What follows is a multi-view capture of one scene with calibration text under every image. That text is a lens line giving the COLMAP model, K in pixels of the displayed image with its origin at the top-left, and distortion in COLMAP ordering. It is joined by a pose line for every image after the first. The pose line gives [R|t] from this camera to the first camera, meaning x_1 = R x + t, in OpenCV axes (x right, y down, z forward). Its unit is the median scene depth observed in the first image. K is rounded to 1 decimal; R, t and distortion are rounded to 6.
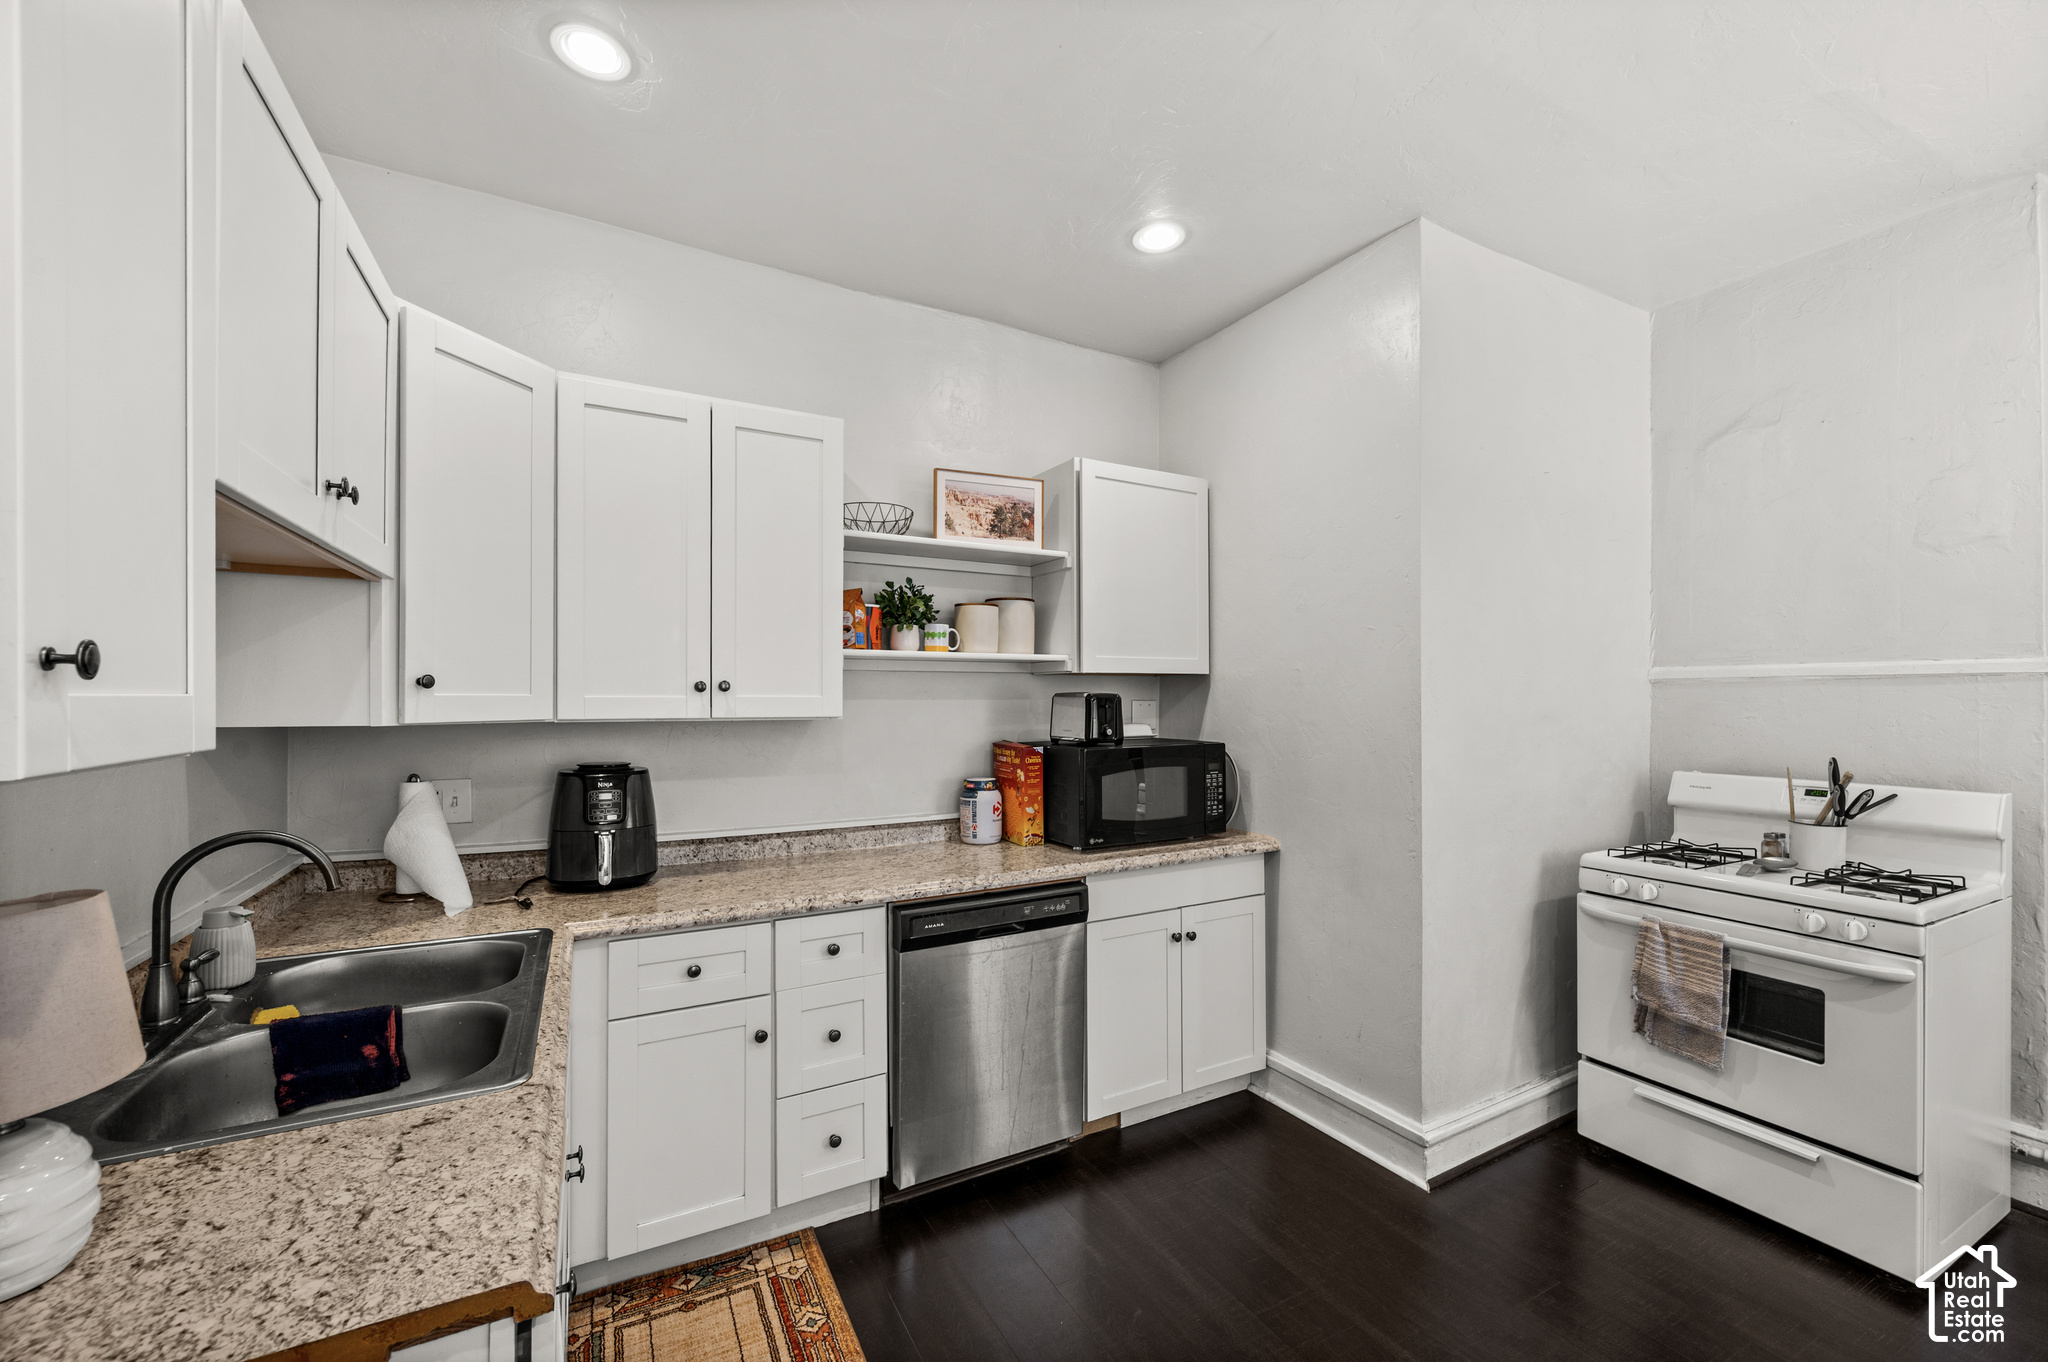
lens RADIAL K [[852.0, 0, 937.8], [0, 852.0, 688.1], [0, 0, 1]] dist [0.000507, 0.000057]
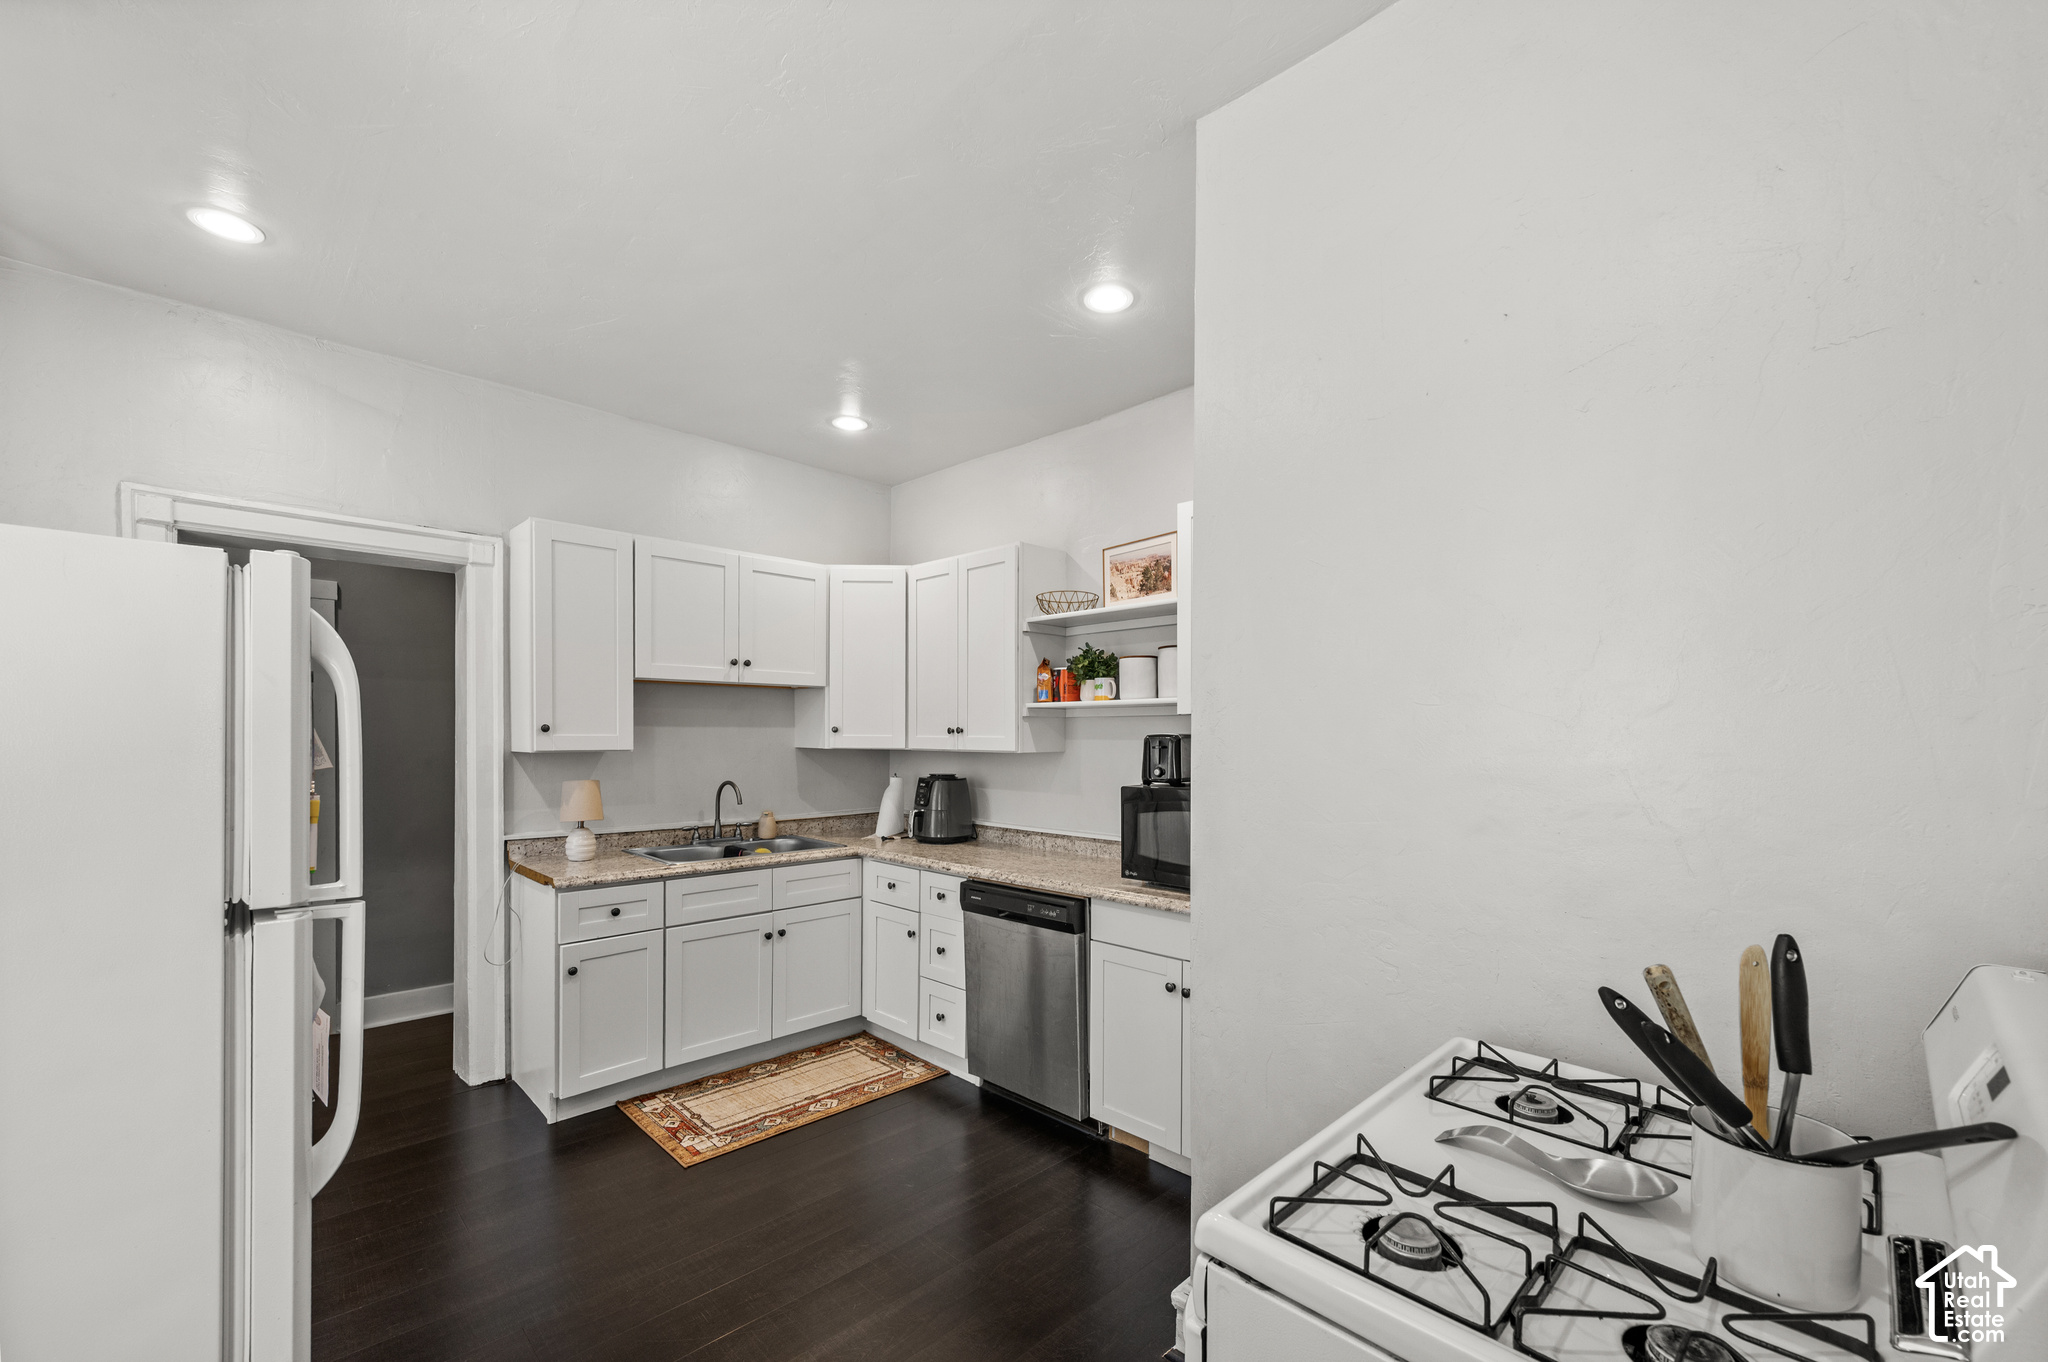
lens RADIAL K [[787.9, 0, 1009.3], [0, 787.9, 729.6], [0, 0, 1]] dist [-0.000293, -0.000071]
pose [[0.301656, -0.005367, -0.953402, 1.054539], [0.007441, 0.999967, -0.003275, 0.001654], [0.953388, -0.006106, 0.301686, 0.546062]]
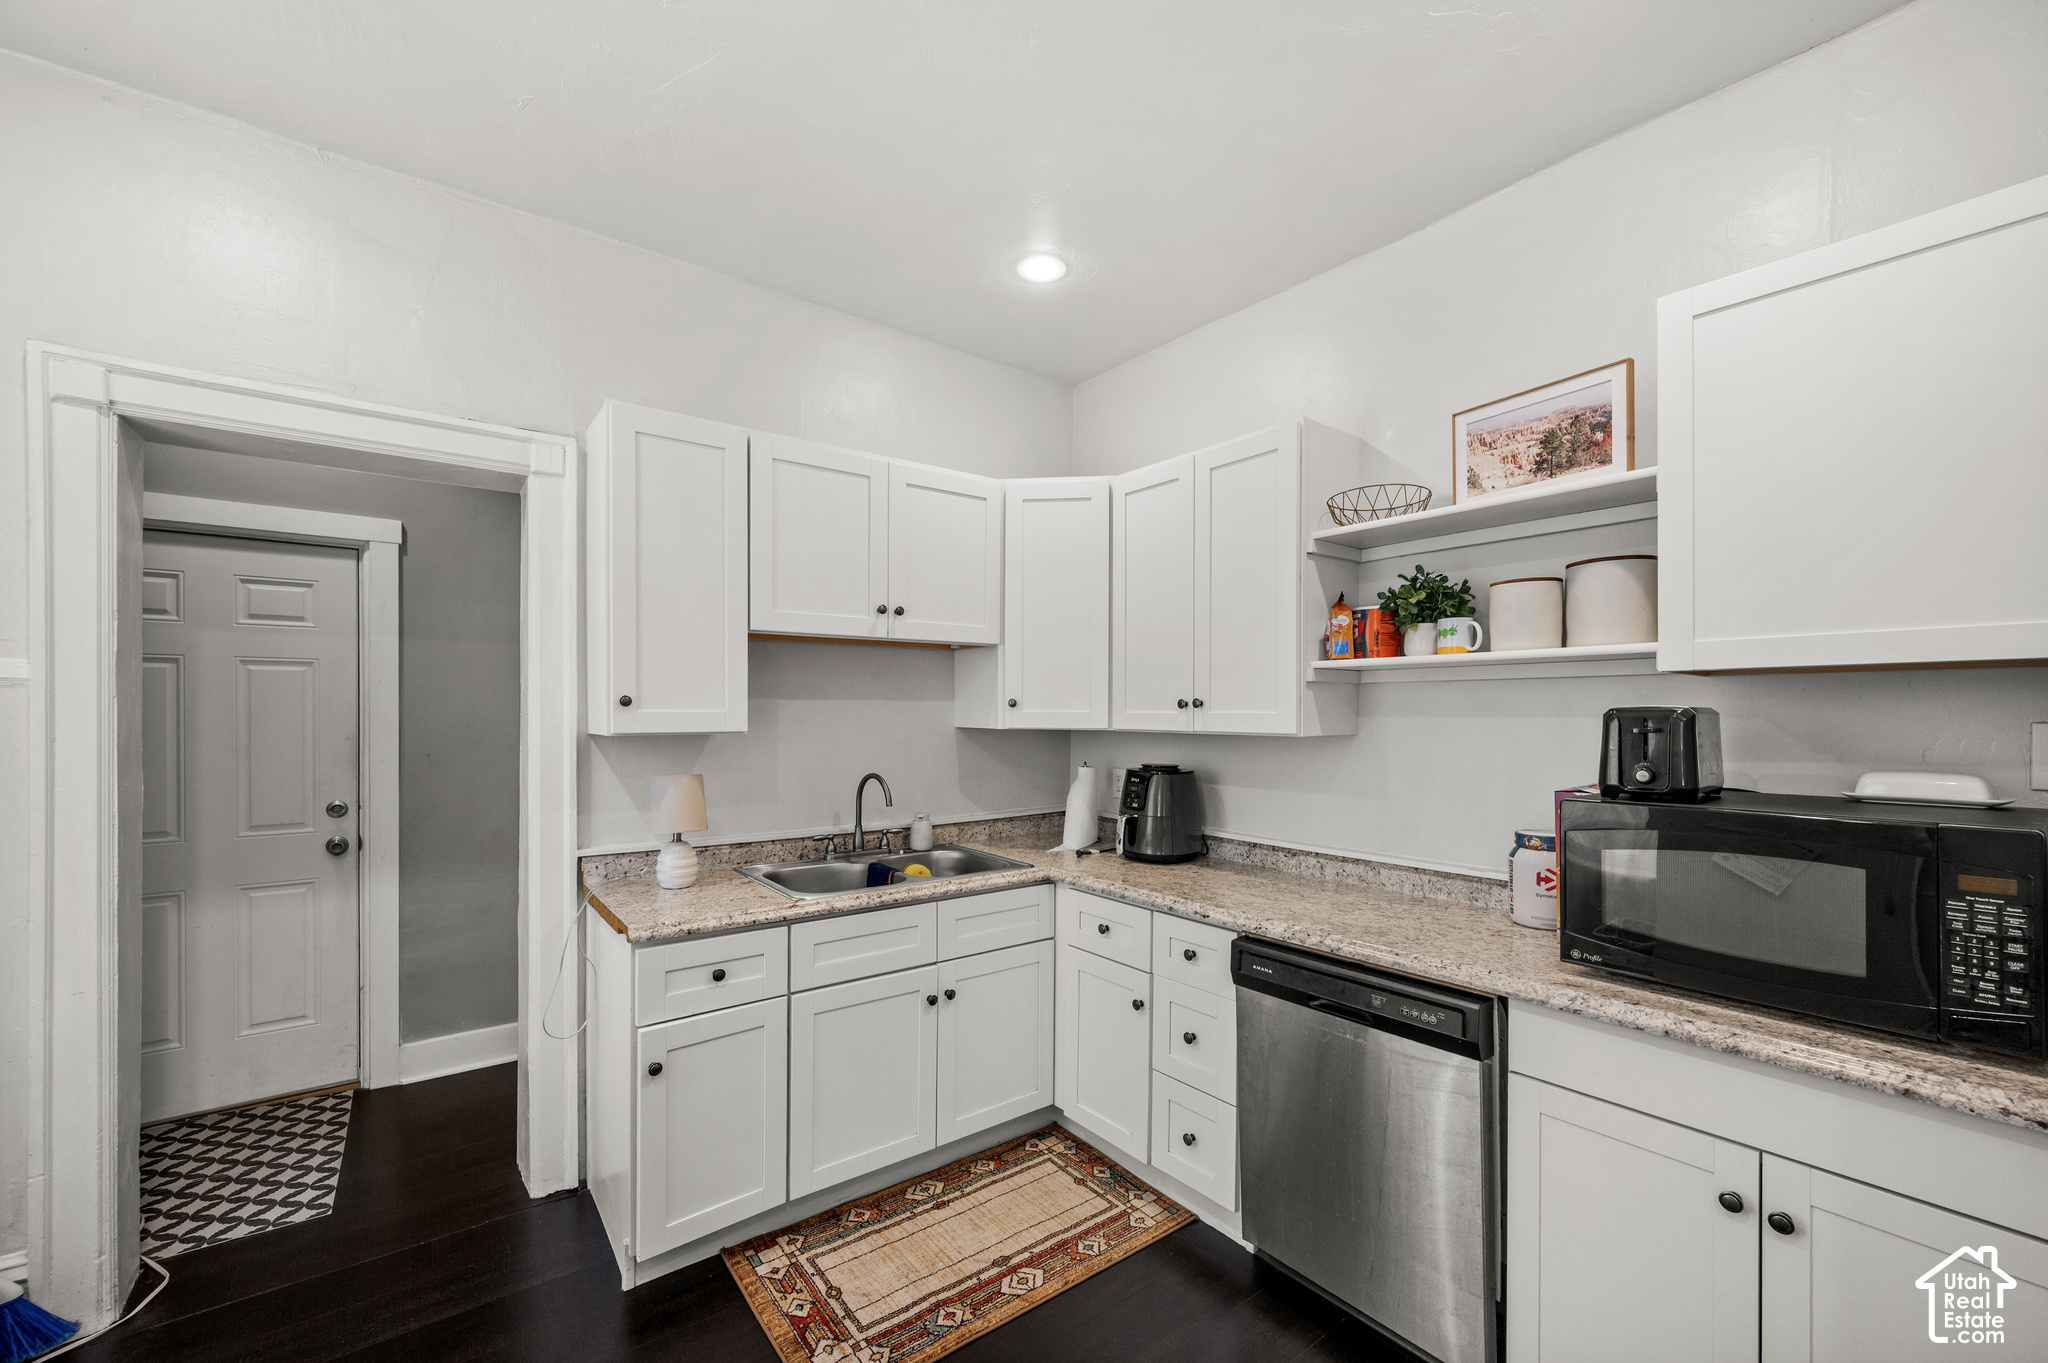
lens RADIAL K [[805.6, 0, 1027.8], [0, 805.6, 695.8], [0, 0, 1]] dist [0.000676, 0.000287]
pose [[0.177209, -0.018315, -0.984003, 0.656564], [0.009542, 0.999812, -0.016891, 0.003361], [0.984127, -0.006396, 0.177351, 0.506565]]
